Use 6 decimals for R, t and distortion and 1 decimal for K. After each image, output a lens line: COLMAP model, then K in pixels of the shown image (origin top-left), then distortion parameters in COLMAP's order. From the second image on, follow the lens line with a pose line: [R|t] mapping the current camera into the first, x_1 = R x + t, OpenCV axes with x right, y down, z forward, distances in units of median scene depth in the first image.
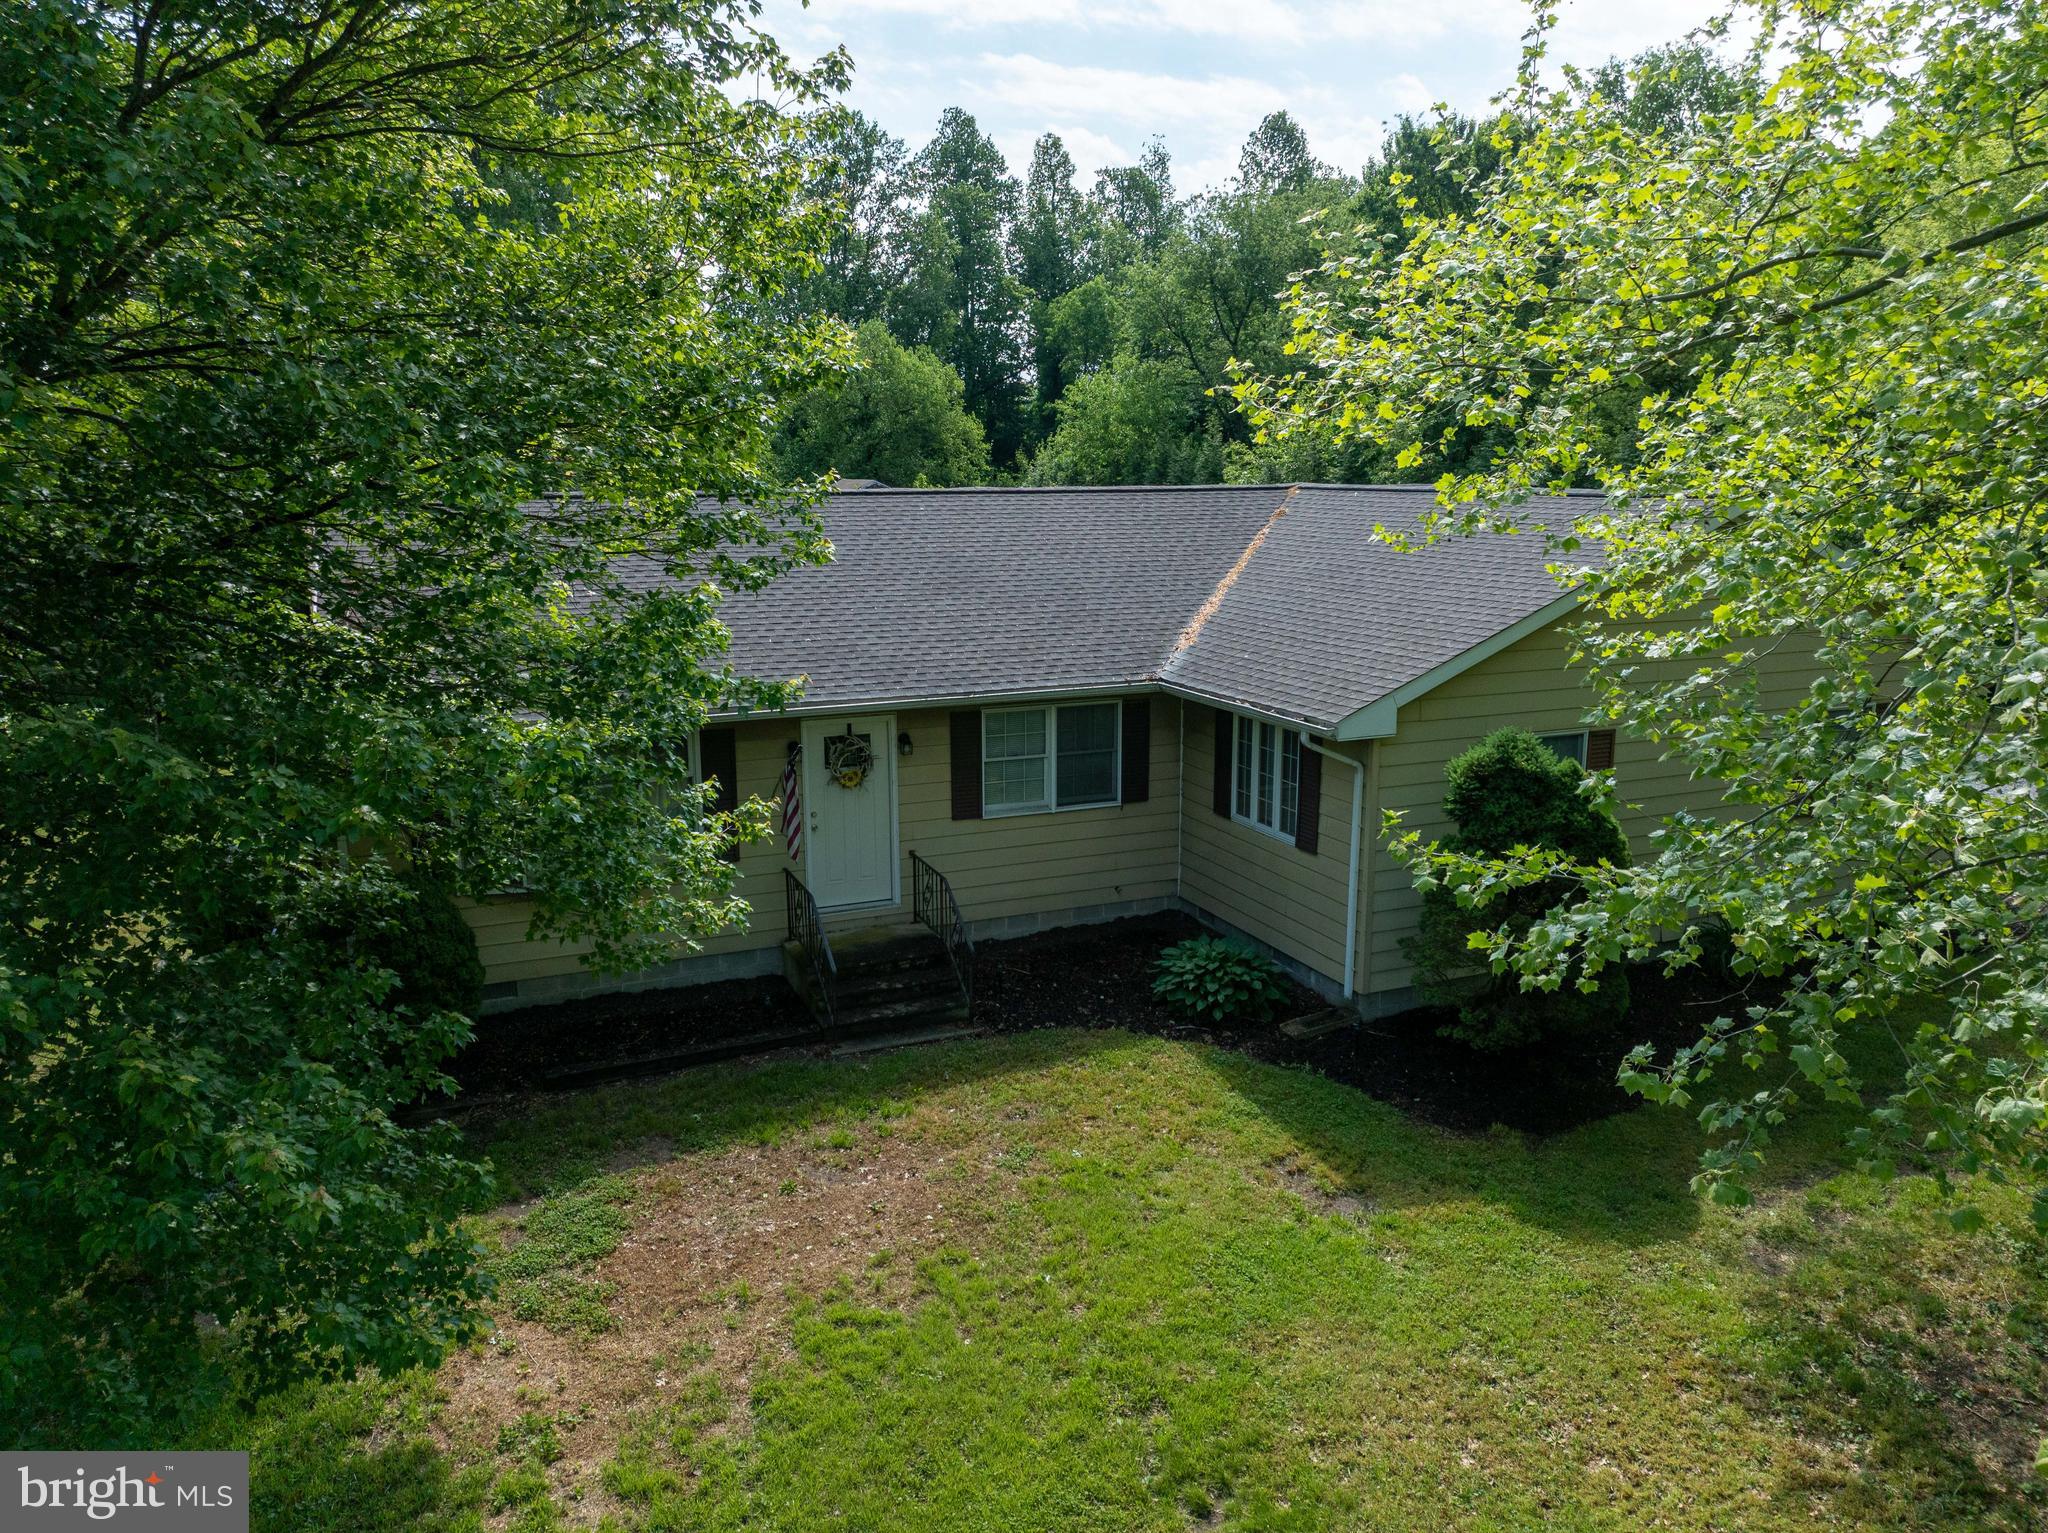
lens RADIAL K [[1441.6, 0, 1027.3], [0, 1441.6, 765.5], [0, 0, 1]] dist [-0.039573, 0.001984]
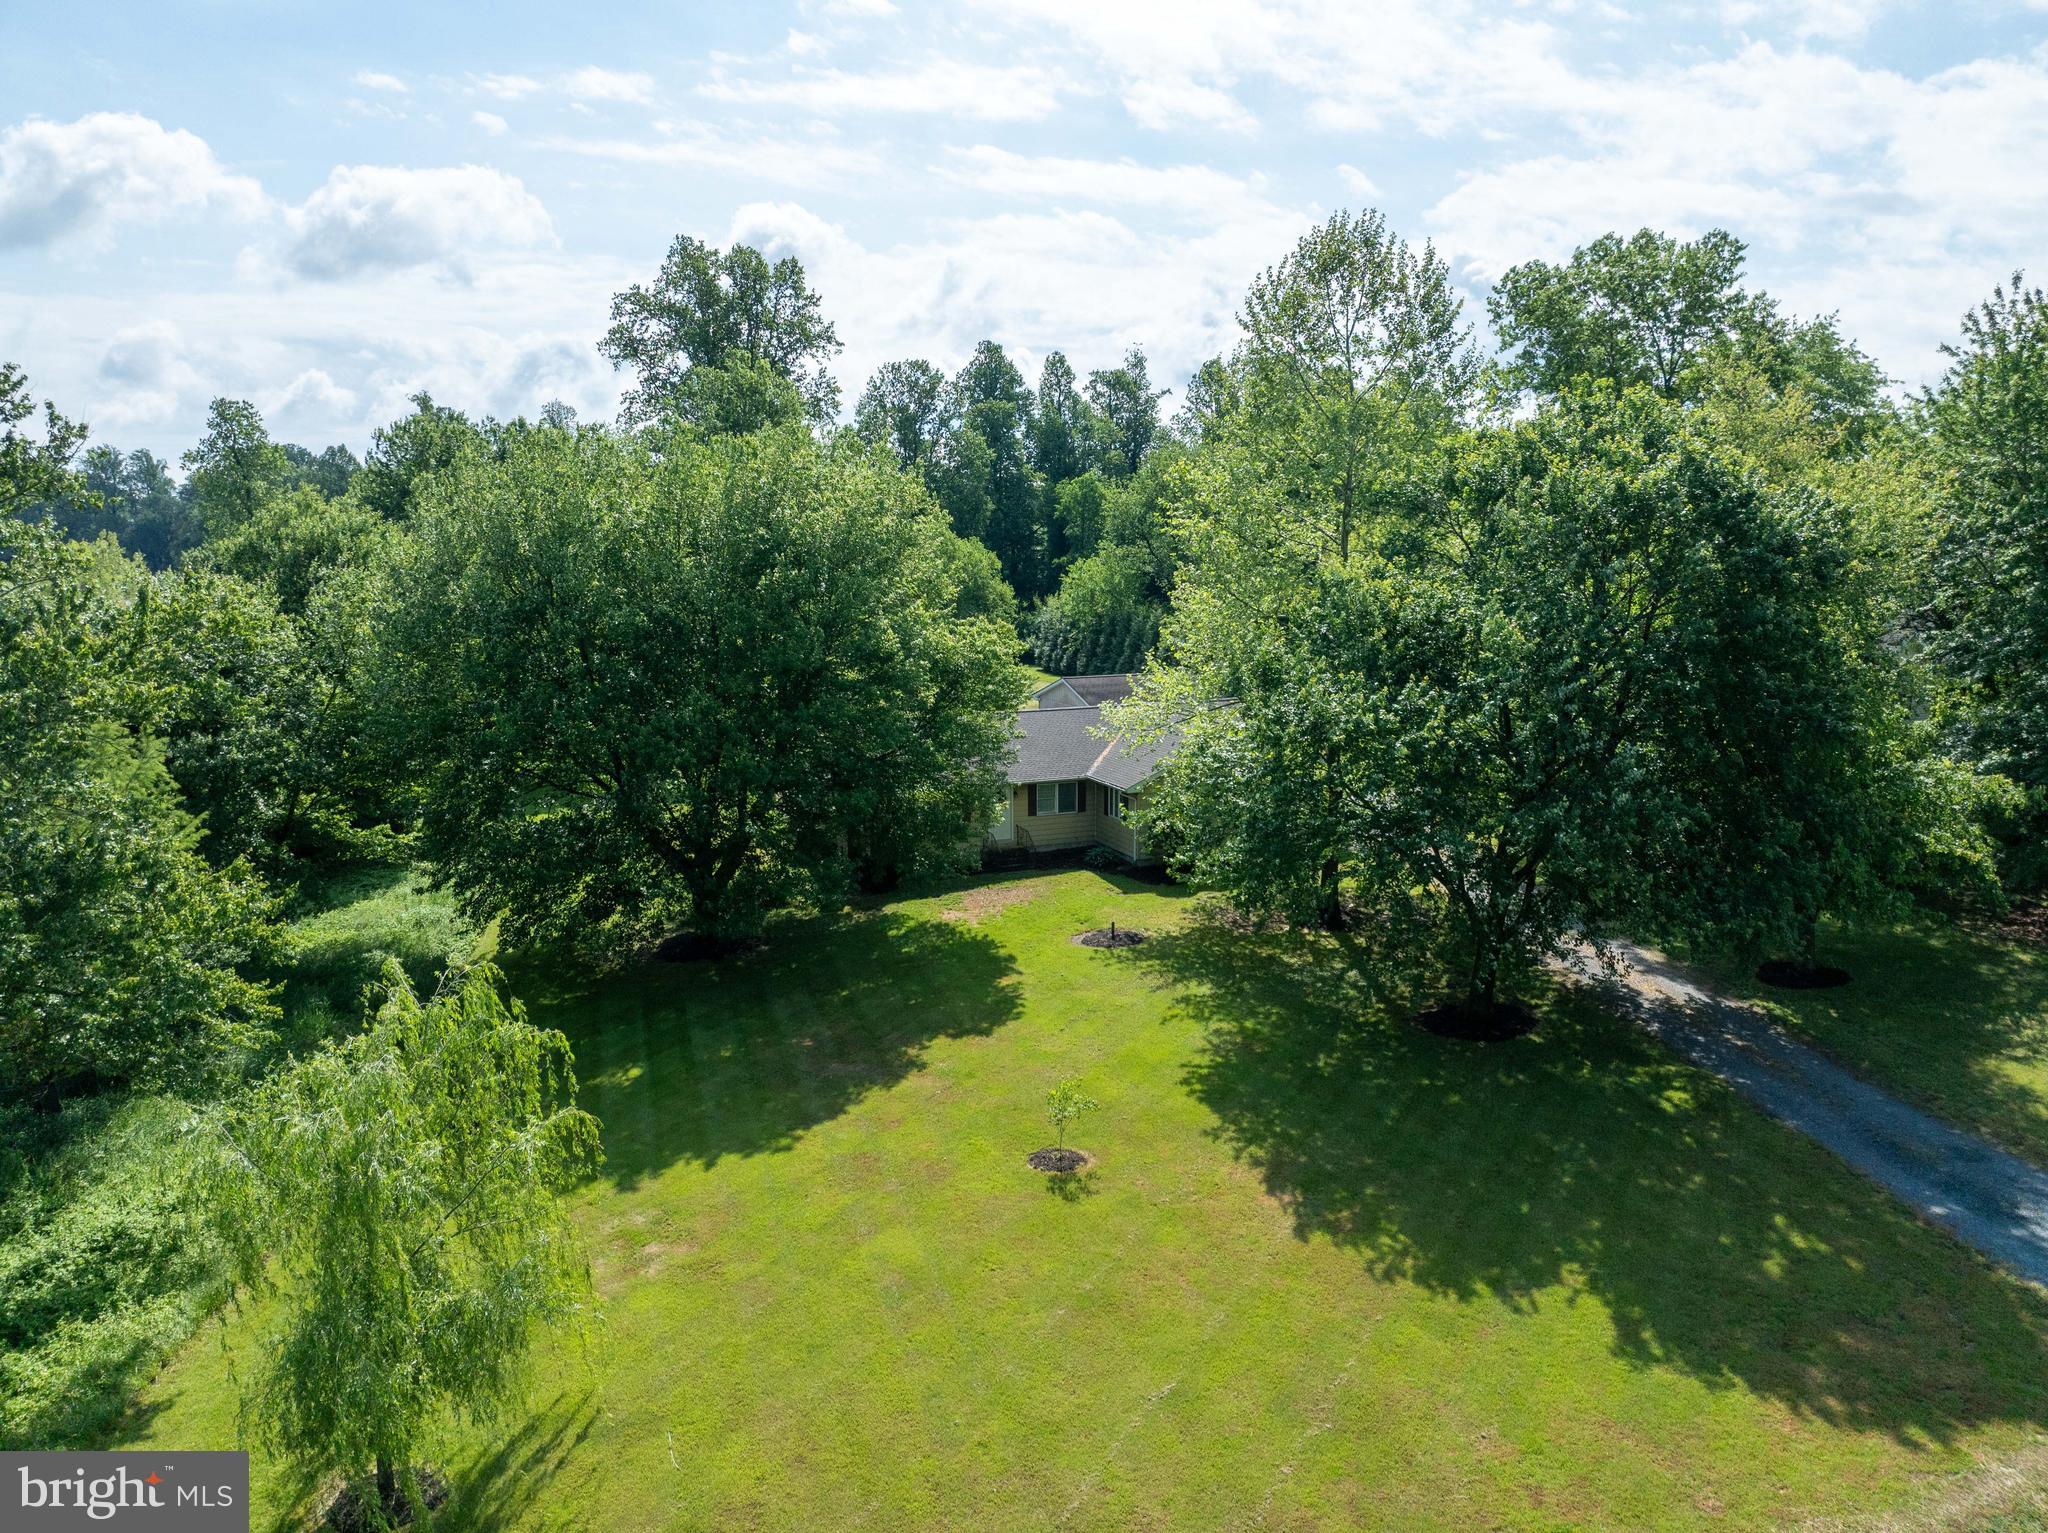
lens RADIAL K [[1419.8, 0, 1029.5], [0, 1419.8, 772.6], [0, 0, 1]] dist [-0.033698, -0.004236]
pose [[0.999990, -0.000750, -0.004313, -0.035431], [0.000606, 0.999444, -0.033341, 0.048951], [0.004336, 0.033338, 0.999435, -2.563350]]
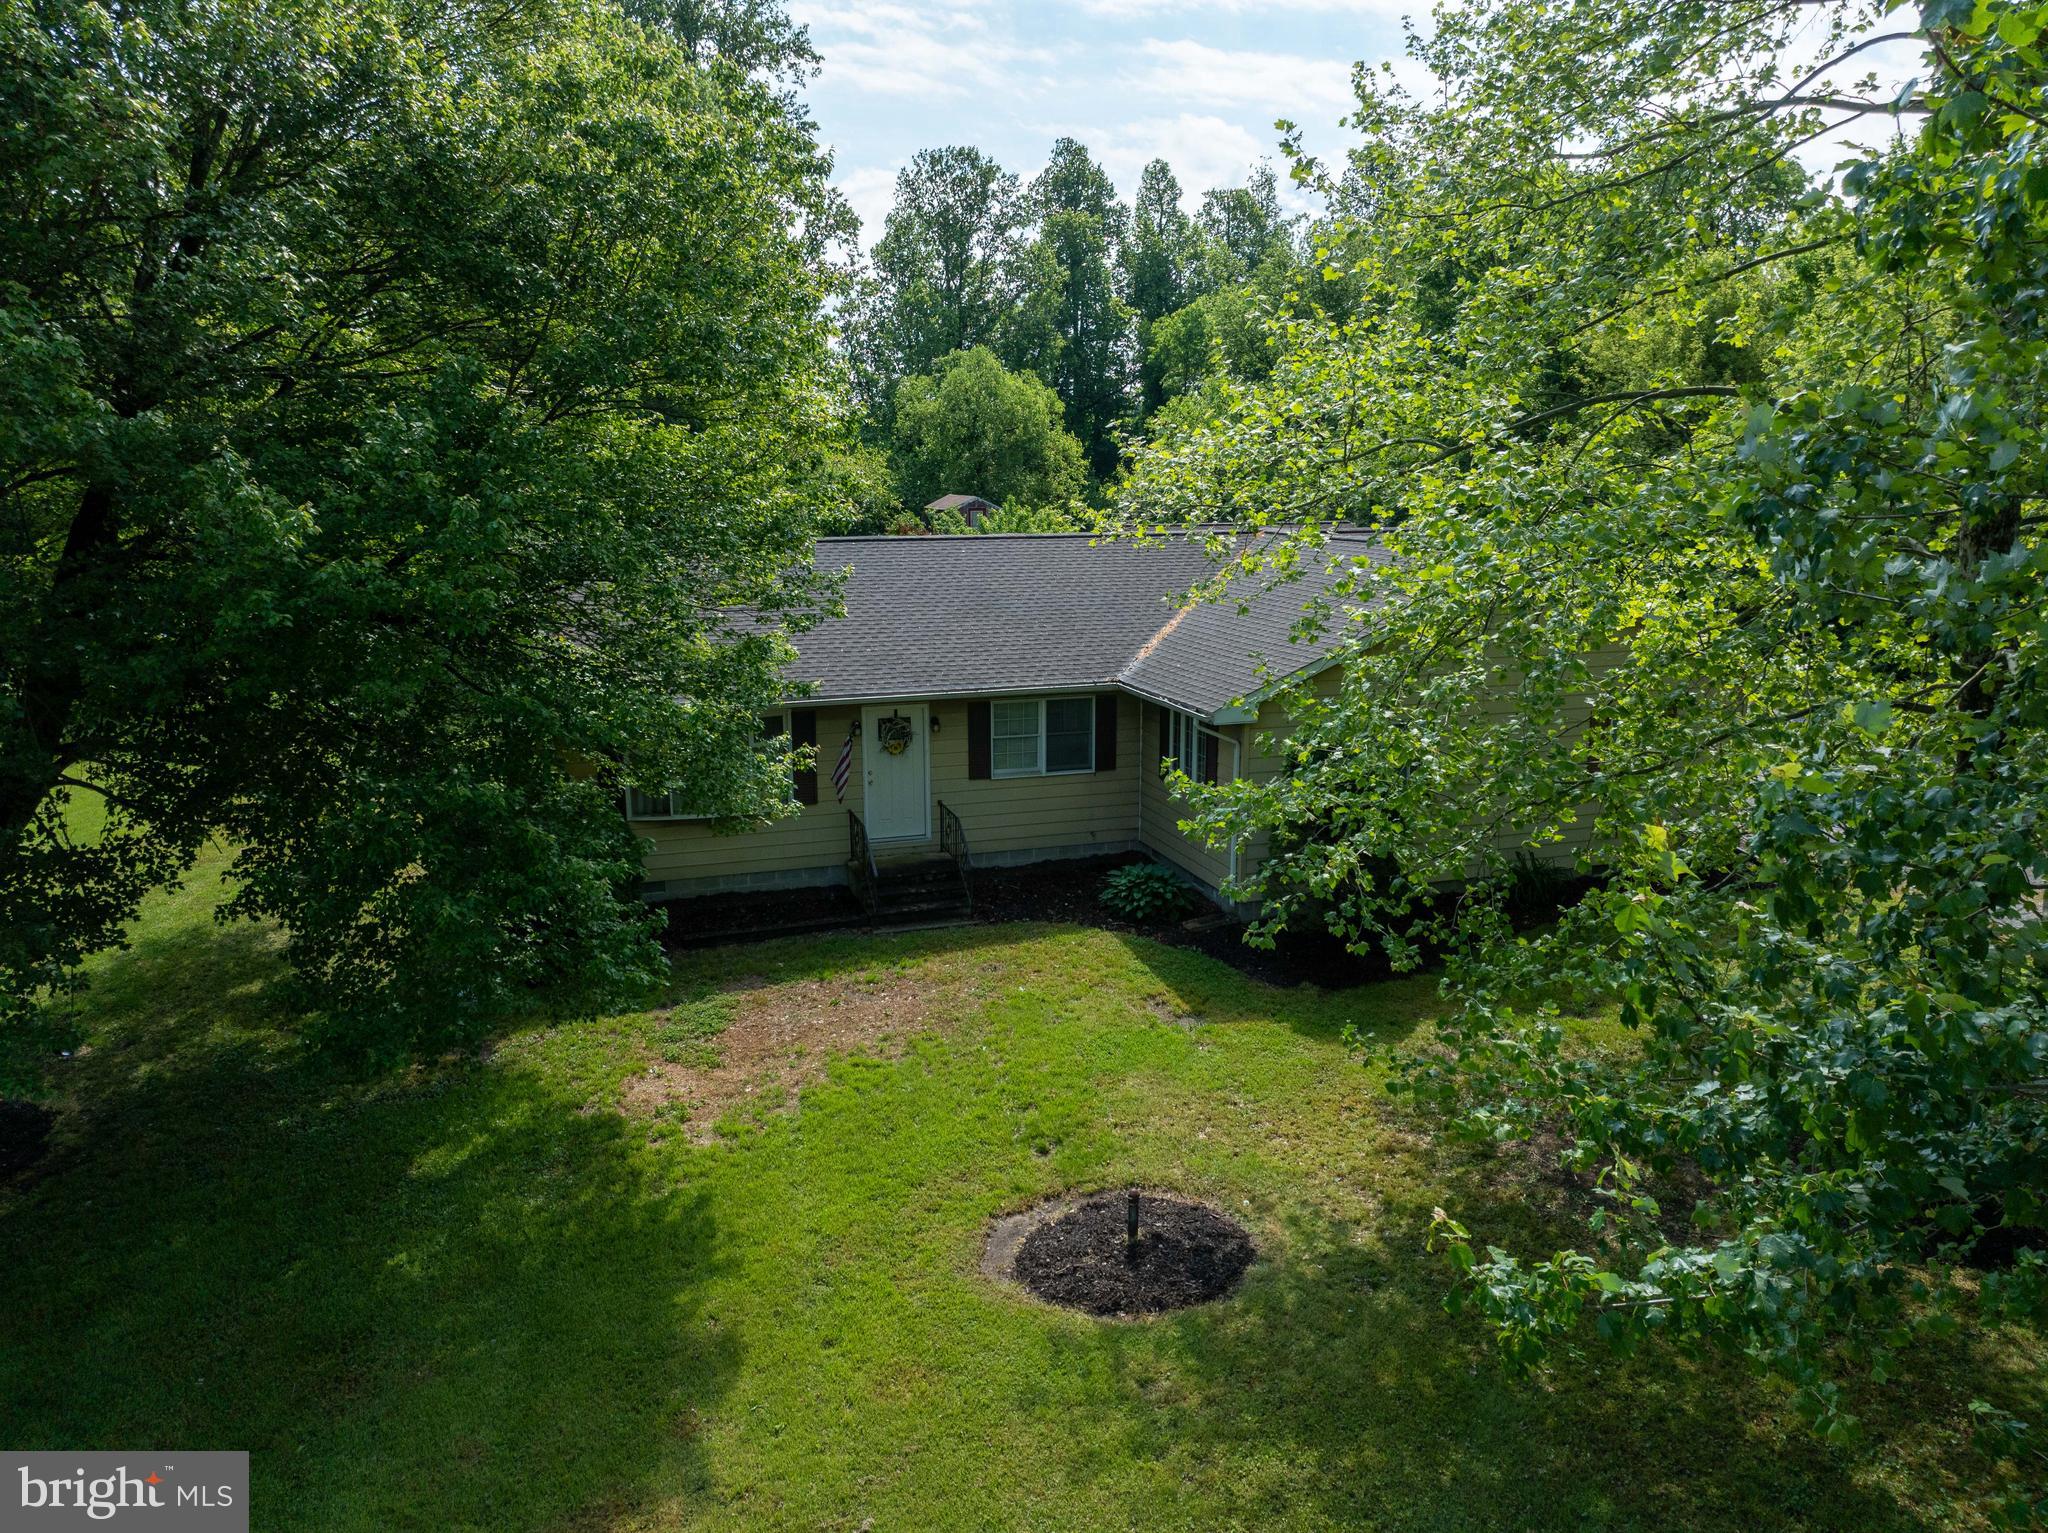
lens RADIAL K [[1442.3, 0, 1022.5], [0, 1442.3, 745.0], [0, 0, 1]] dist [-0.017005, 0.001223]
pose [[0.995858, 0.015618, -0.089568, 0.130164], [-0.016751, 0.999789, -0.011920, 0.020862], [0.089363, 0.013371, 0.995909, -0.413081]]
